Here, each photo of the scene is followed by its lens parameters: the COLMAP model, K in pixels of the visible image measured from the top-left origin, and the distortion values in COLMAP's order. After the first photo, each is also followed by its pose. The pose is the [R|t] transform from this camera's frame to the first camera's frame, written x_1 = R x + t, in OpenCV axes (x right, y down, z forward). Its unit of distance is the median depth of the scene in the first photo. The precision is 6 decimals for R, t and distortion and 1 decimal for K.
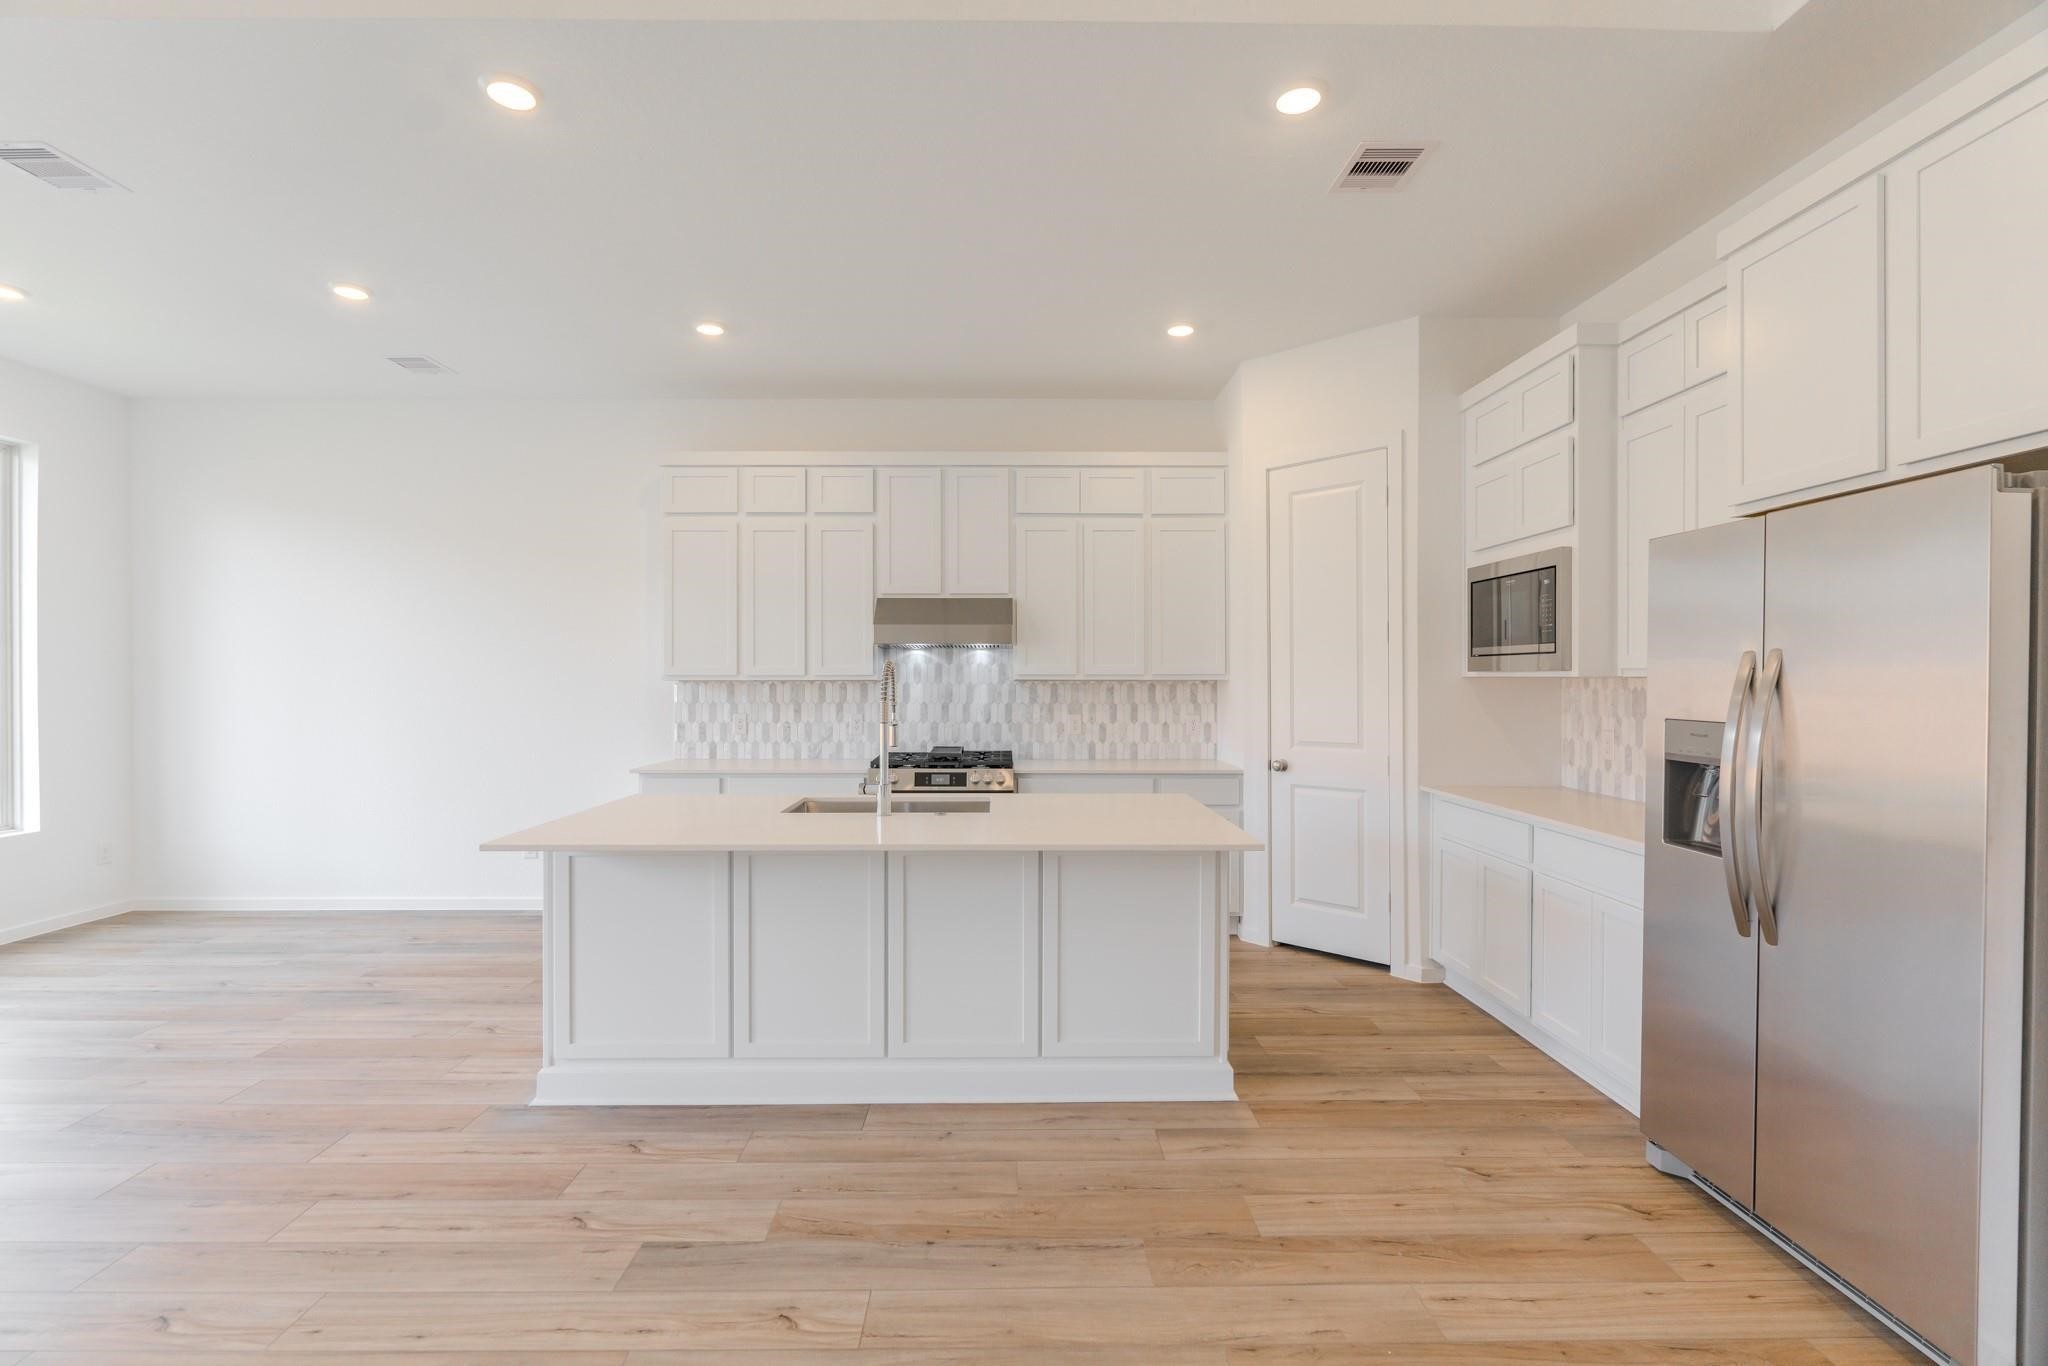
lens RADIAL K [[898.4, 0, 1022.1], [0, 898.4, 682.2], [0, 0, 1]] dist [-0.013492, 0.003041]
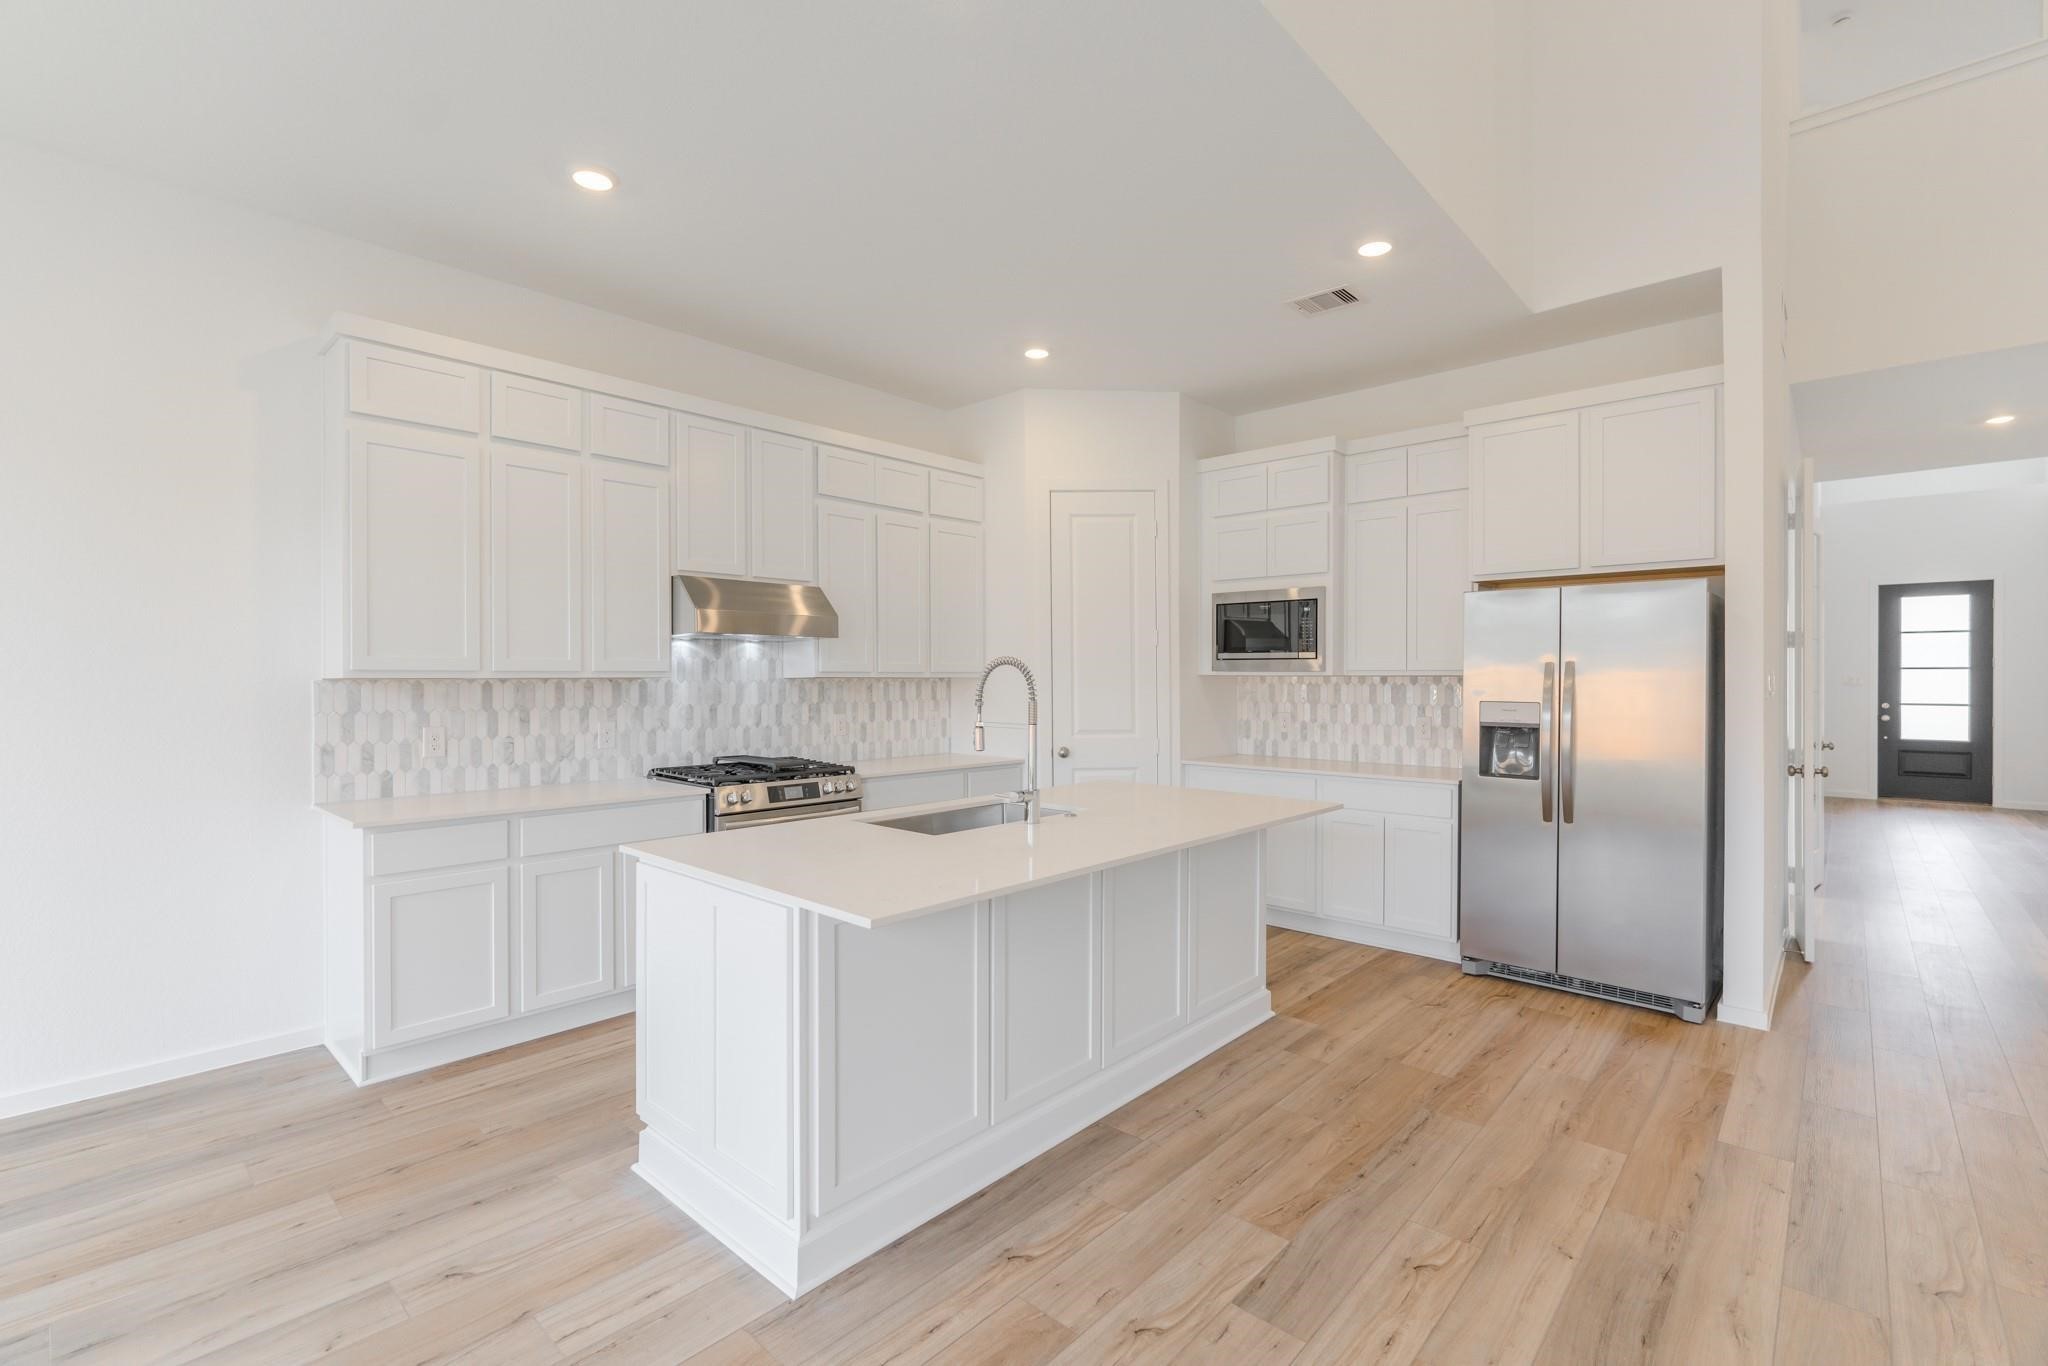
lens RADIAL K [[898.4, 0, 1010.4], [0, 898.4, 682.3], [0, 0, 1]] dist [-0.013492, 0.003041]
pose [[0.694415, -0.004362, 0.719562, -0.650207], [0.001176, 0.999987, 0.004927, -0.002344], [-0.719574, -0.002576, 0.694411, 0.284120]]
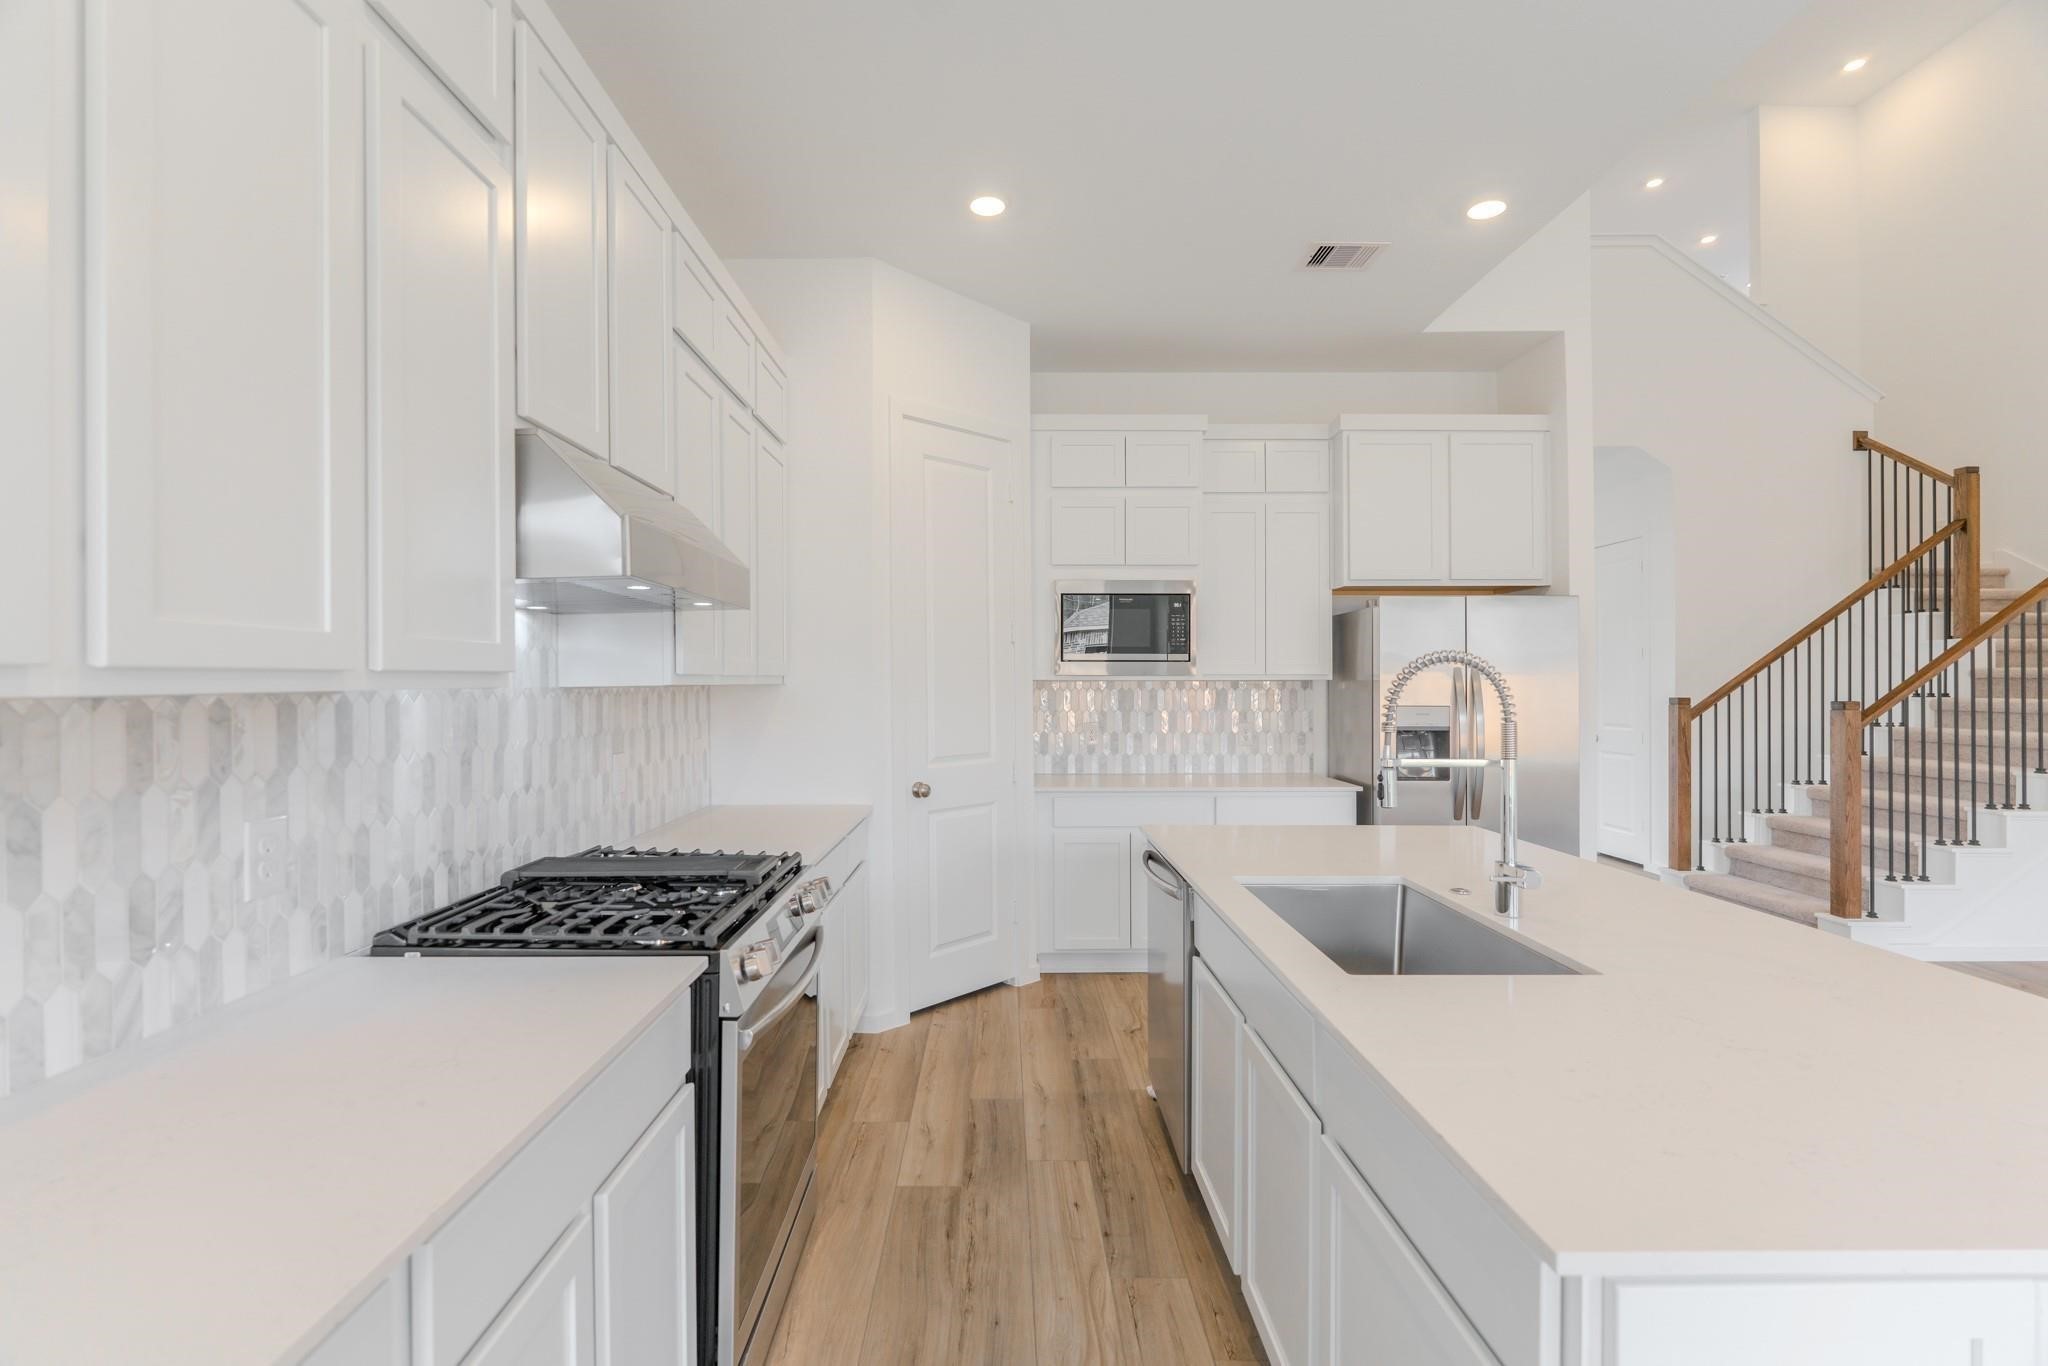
lens RADIAL K [[898.4, 0, 992.6], [0, 898.4, 678.9], [0, 0, 1]] dist [-0.013492, 0.003041]
pose [[0.030393, 0.001189, 0.999537, -0.576460], [0.003266, 0.999994, -0.001288, -0.006257], [-0.999533, 0.003303, 0.030389, 1.017238]]
